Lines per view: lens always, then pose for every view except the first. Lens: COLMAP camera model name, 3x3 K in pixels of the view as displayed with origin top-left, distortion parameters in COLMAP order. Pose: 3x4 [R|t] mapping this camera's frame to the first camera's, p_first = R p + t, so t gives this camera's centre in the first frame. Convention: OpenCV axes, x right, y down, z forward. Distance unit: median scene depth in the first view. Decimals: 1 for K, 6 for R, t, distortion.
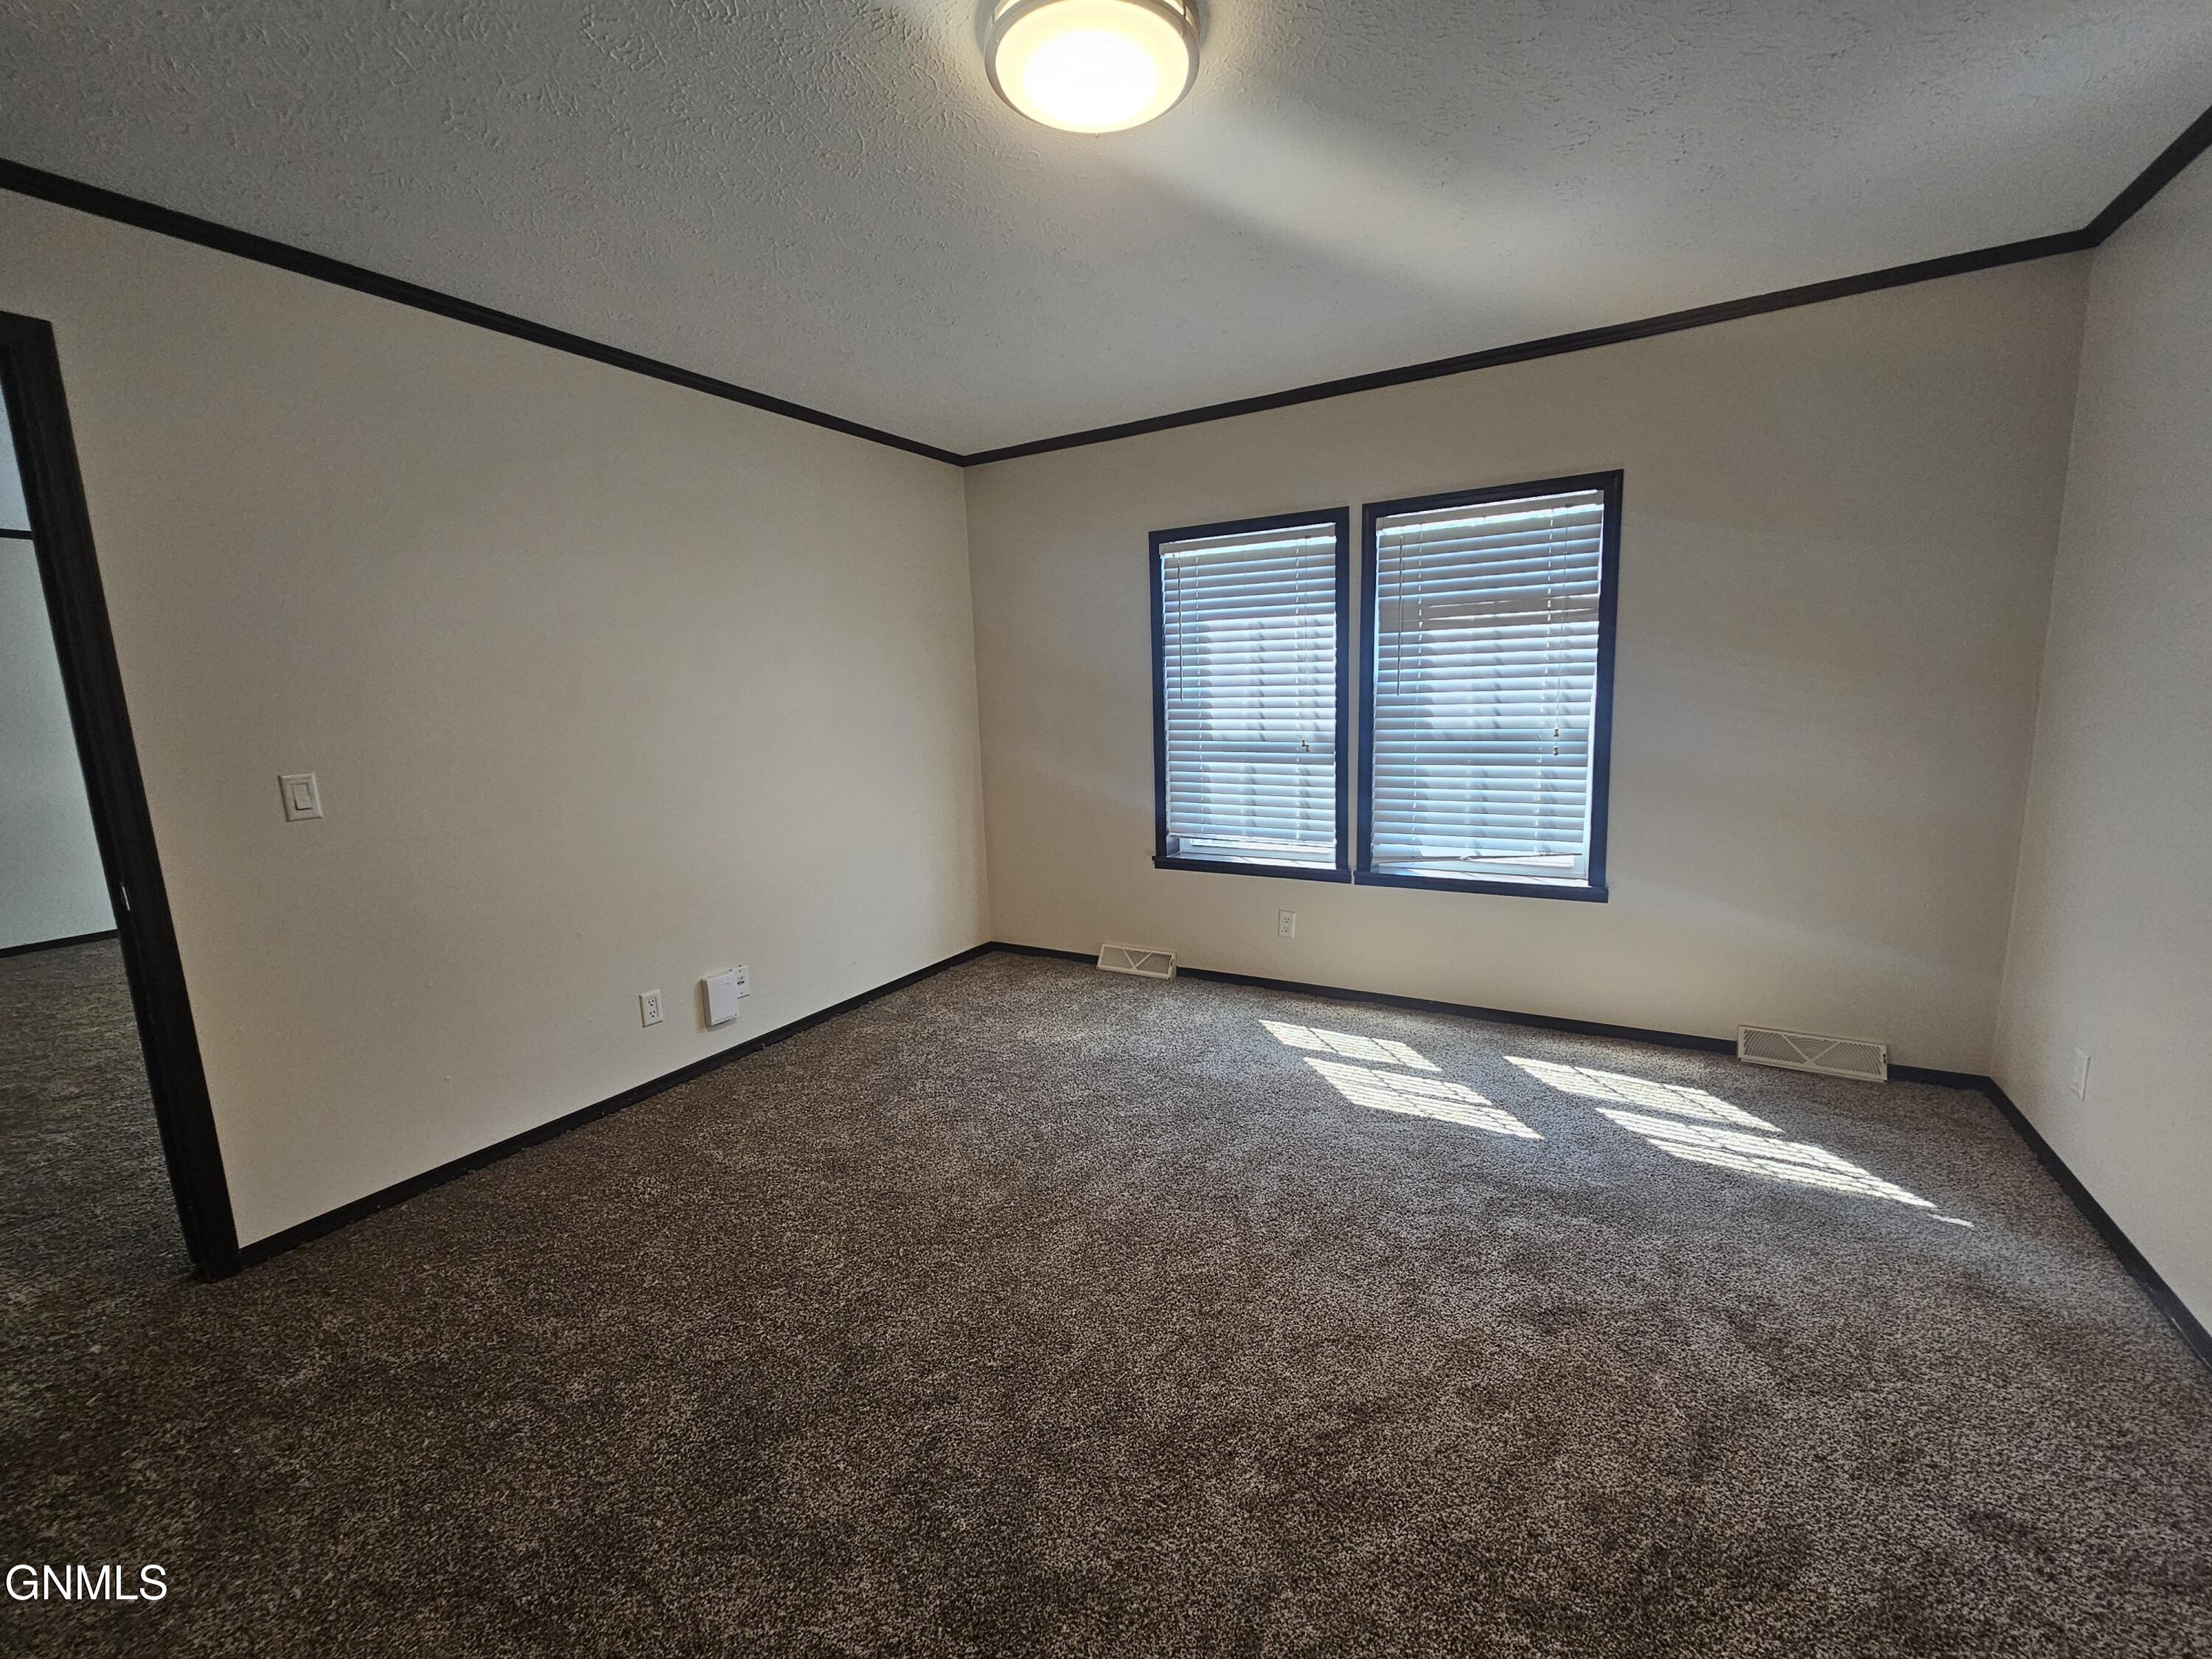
lens RADIAL K [[901.3, 0, 1112.6], [0, 901.3, 838.4], [0, 0, 1]] dist [-0.000750, 0.001757]
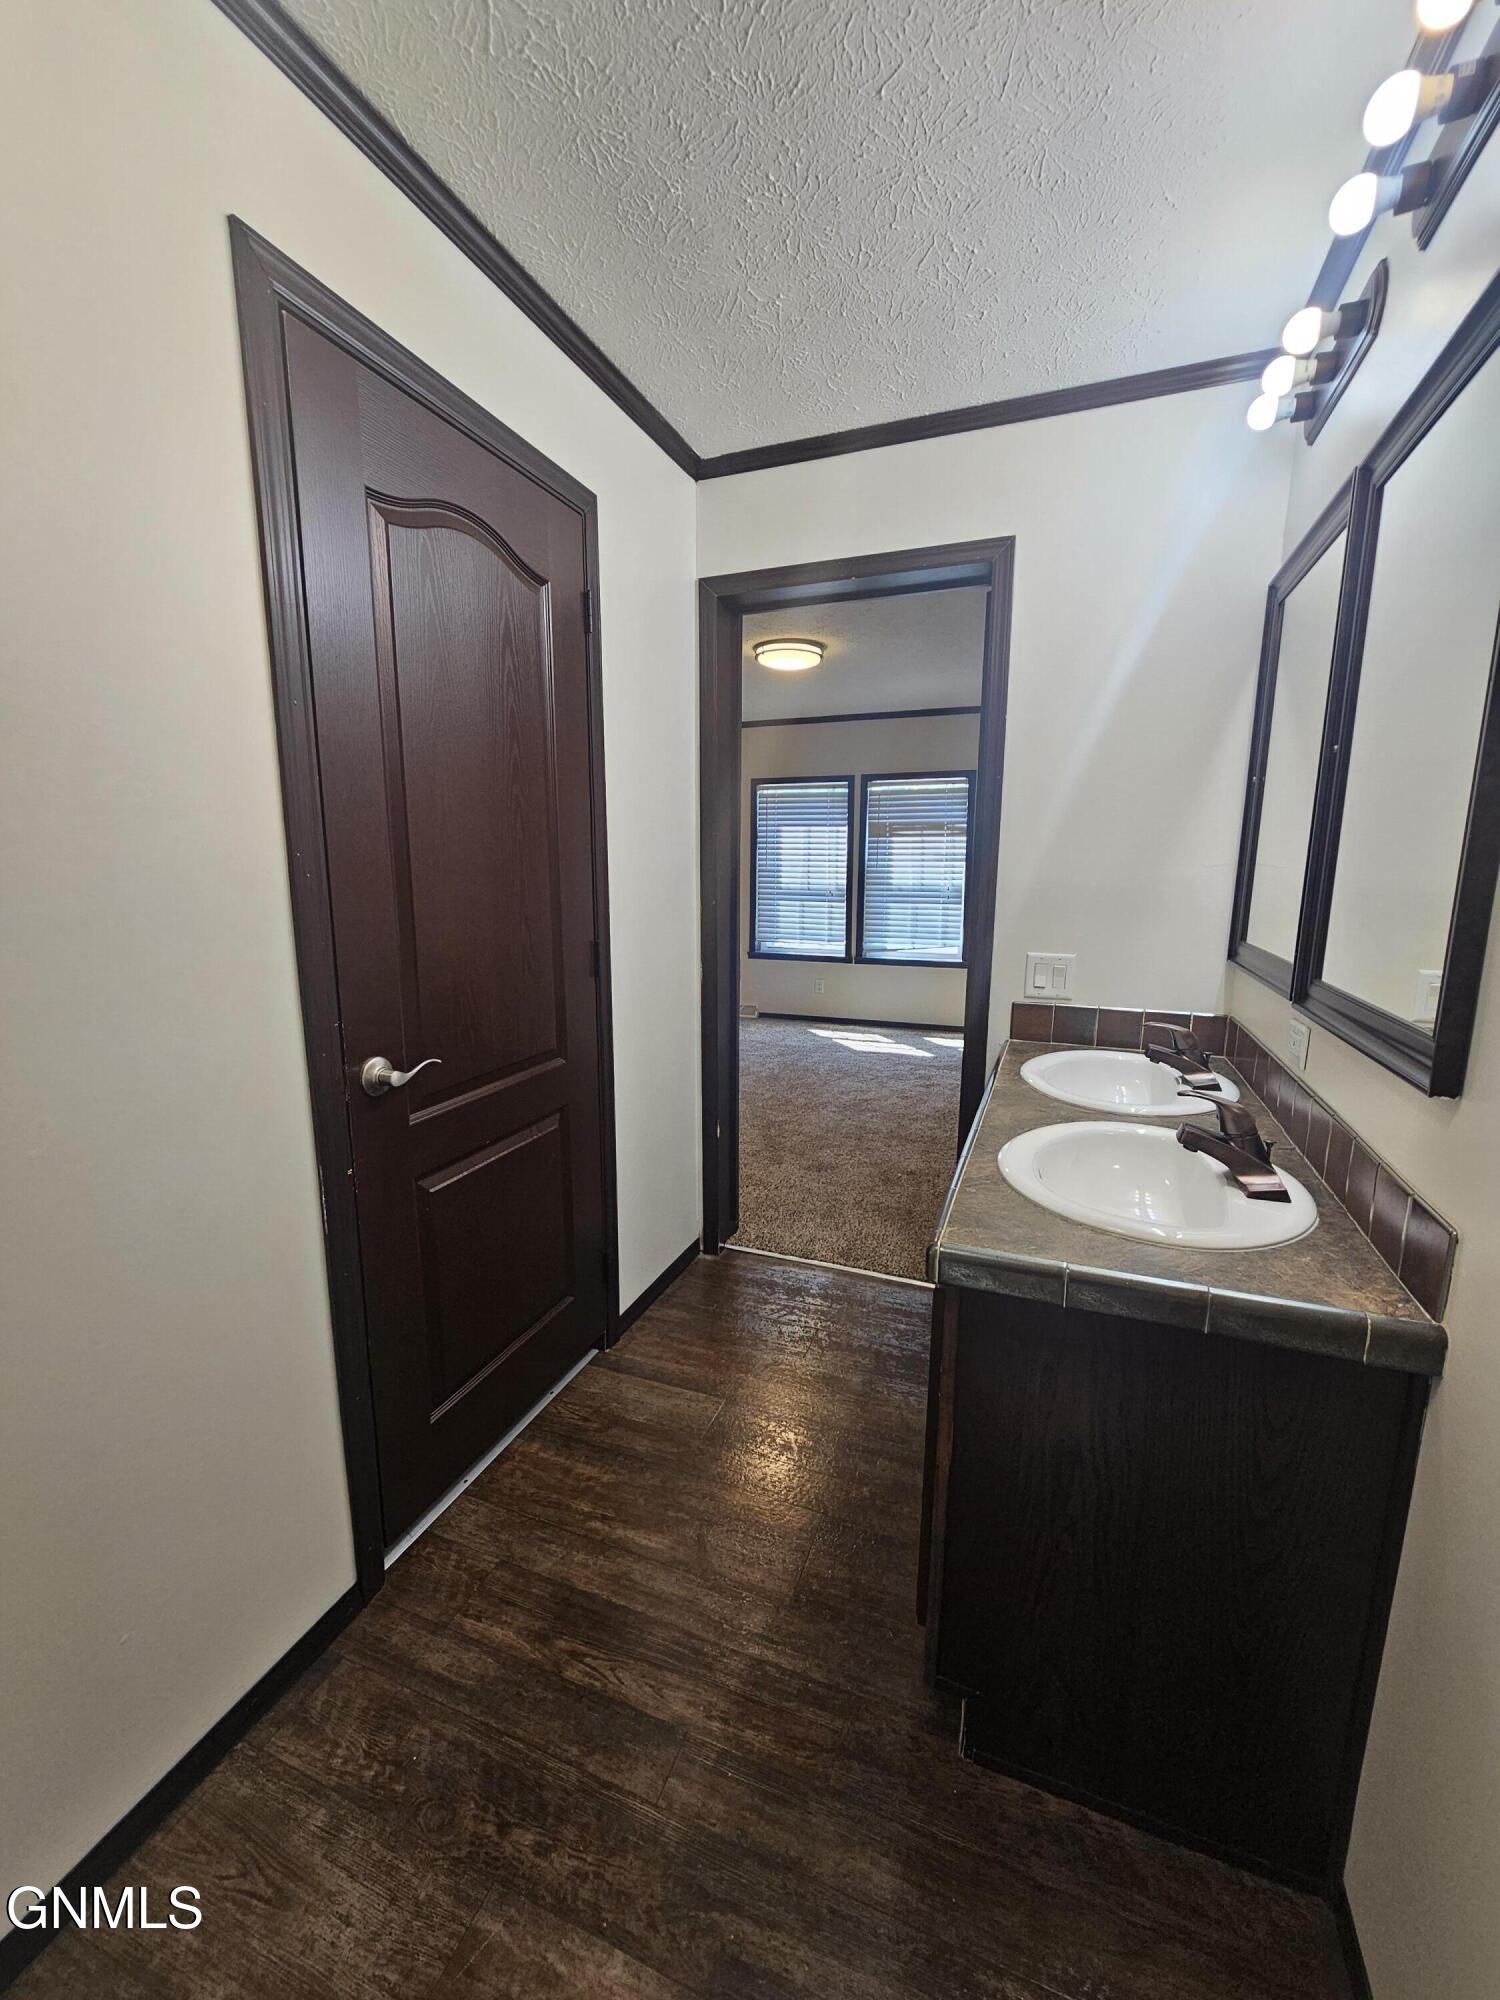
lens RADIAL K [[814.9, 0, 746.0], [0, 814.9, 1008.2], [0, 0, 1]] dist [-0.000750, 0.001757]
pose [[0.987342, 0.009404, 0.158327, -0.257039], [-0.010269, 0.999936, 0.004651, 0.147473], [-0.158273, -0.006218, 0.987376, -0.753848]]
